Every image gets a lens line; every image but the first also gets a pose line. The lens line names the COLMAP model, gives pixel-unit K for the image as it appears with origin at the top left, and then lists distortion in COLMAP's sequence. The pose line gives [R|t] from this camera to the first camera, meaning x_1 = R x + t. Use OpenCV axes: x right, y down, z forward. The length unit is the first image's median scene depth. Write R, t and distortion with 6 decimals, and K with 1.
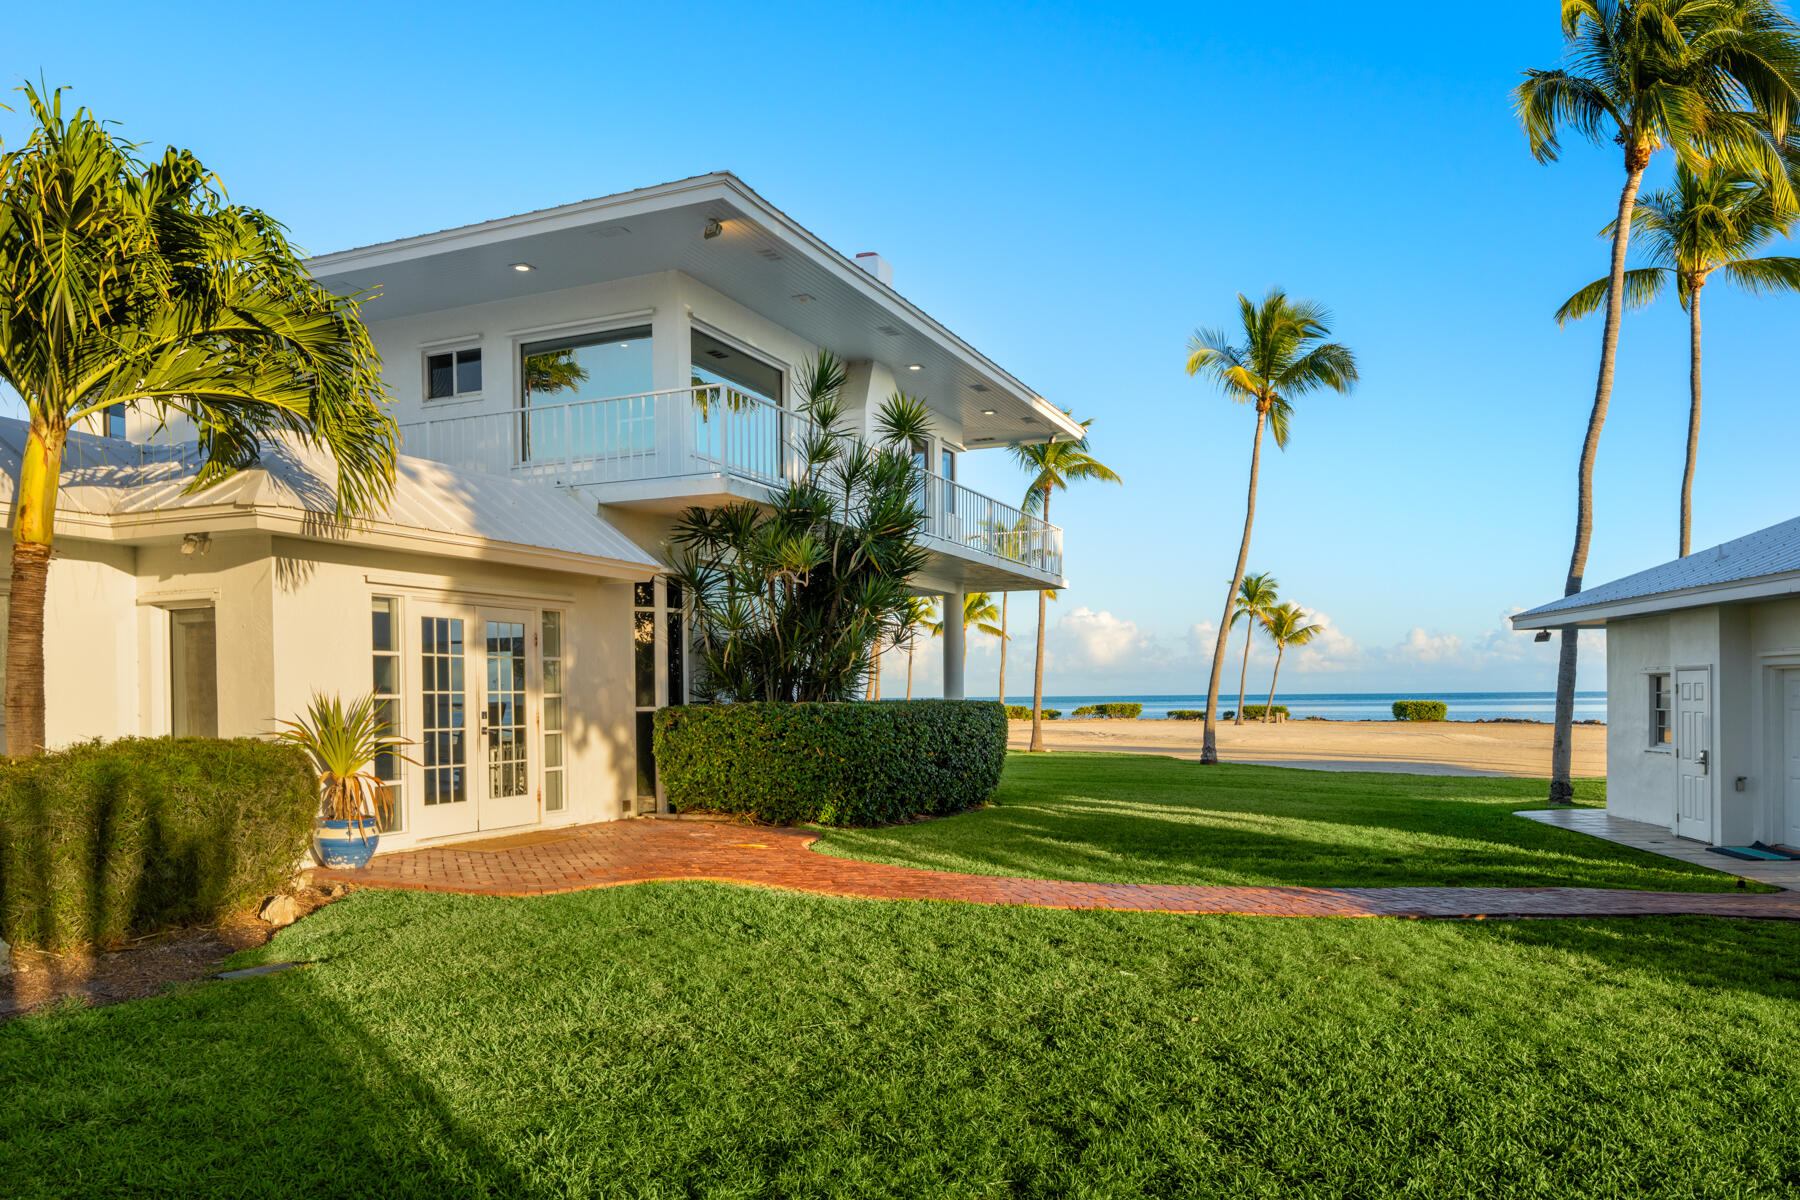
lens RADIAL K [[1203.9, 0, 900.0], [0, 1203.9, 600.0], [0, 0, 1]] dist [-0.022025, -0.001528]
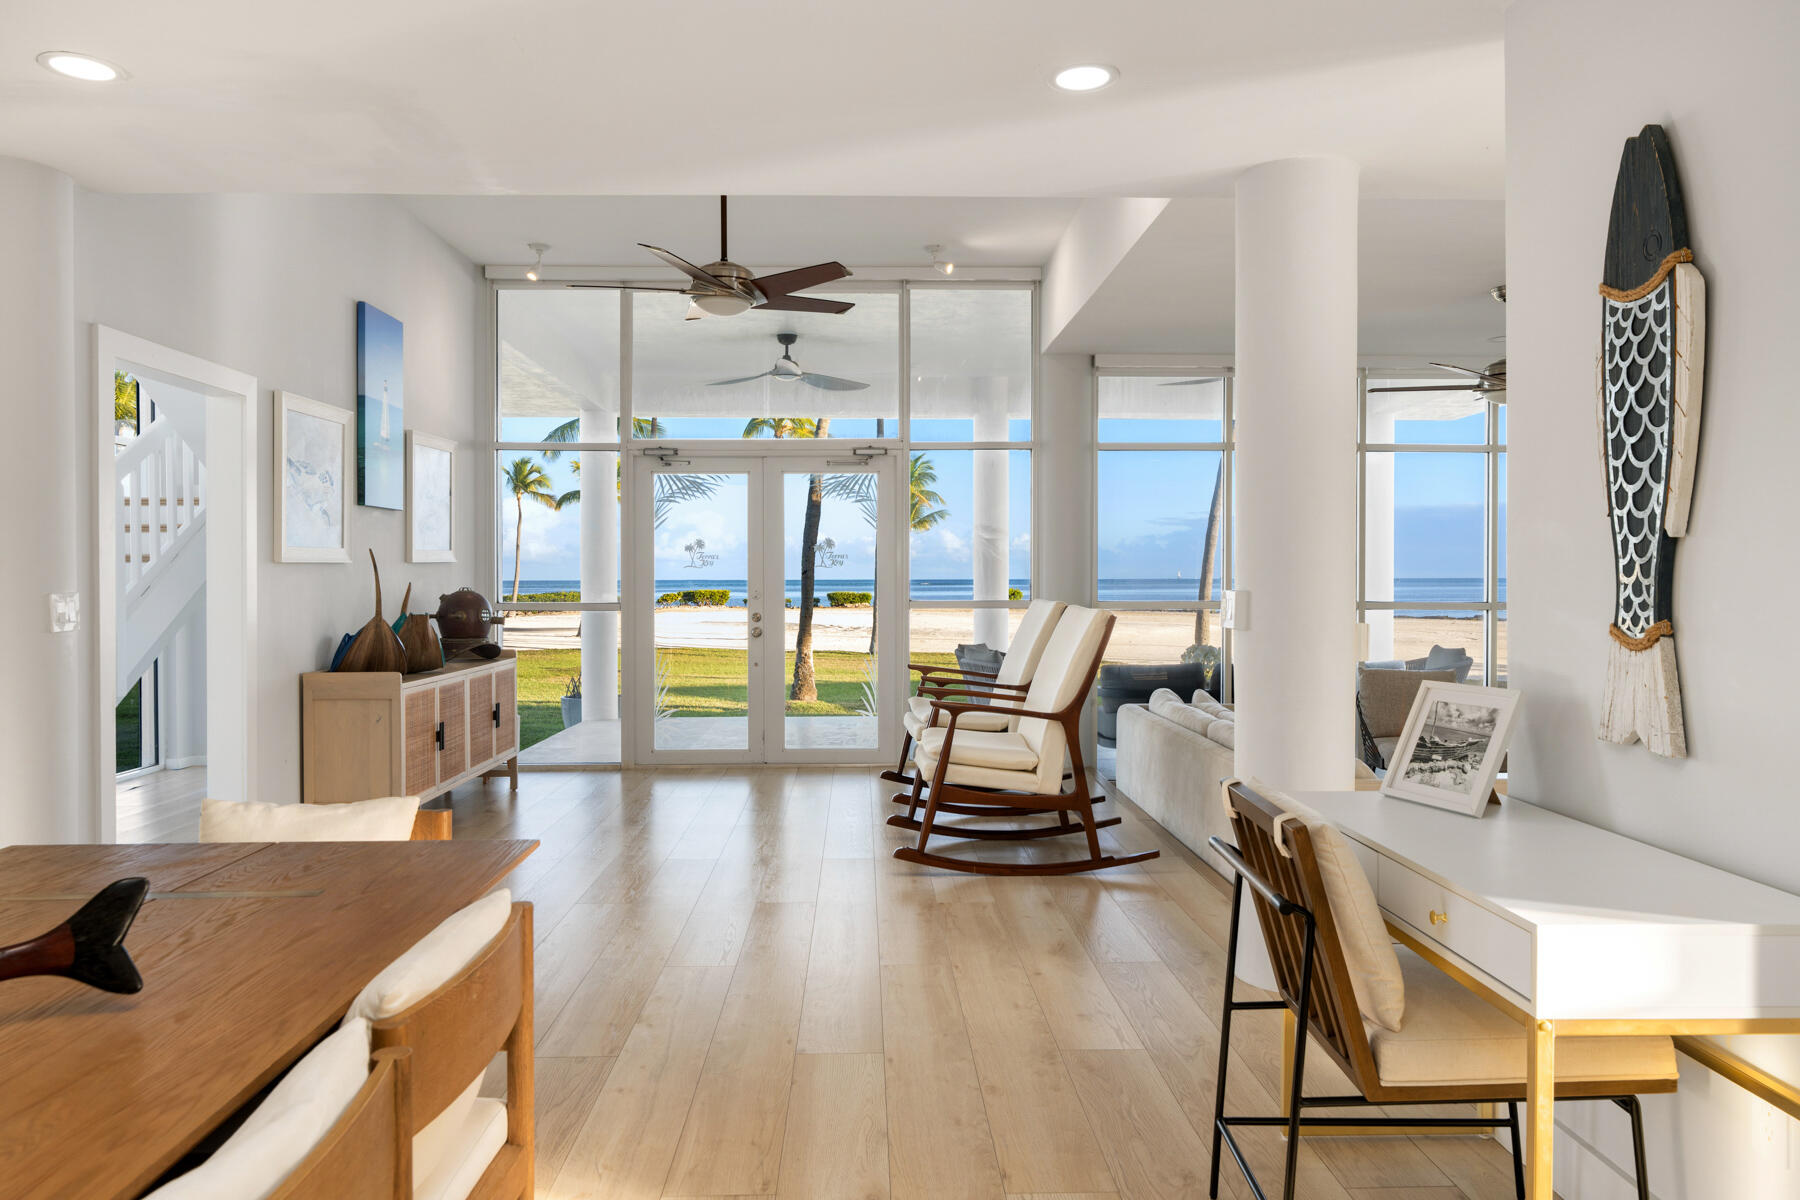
lens RADIAL K [[1203.9, 0, 900.0], [0, 1203.9, 600.0], [0, 0, 1]] dist [-0.022025, -0.001528]
pose [[0.895120, -0.004719, 0.445801, -0.124704], [-0.037967, 0.995504, 0.086772, 0.010255], [-0.444206, -0.094597, 0.890917, 0.142578]]
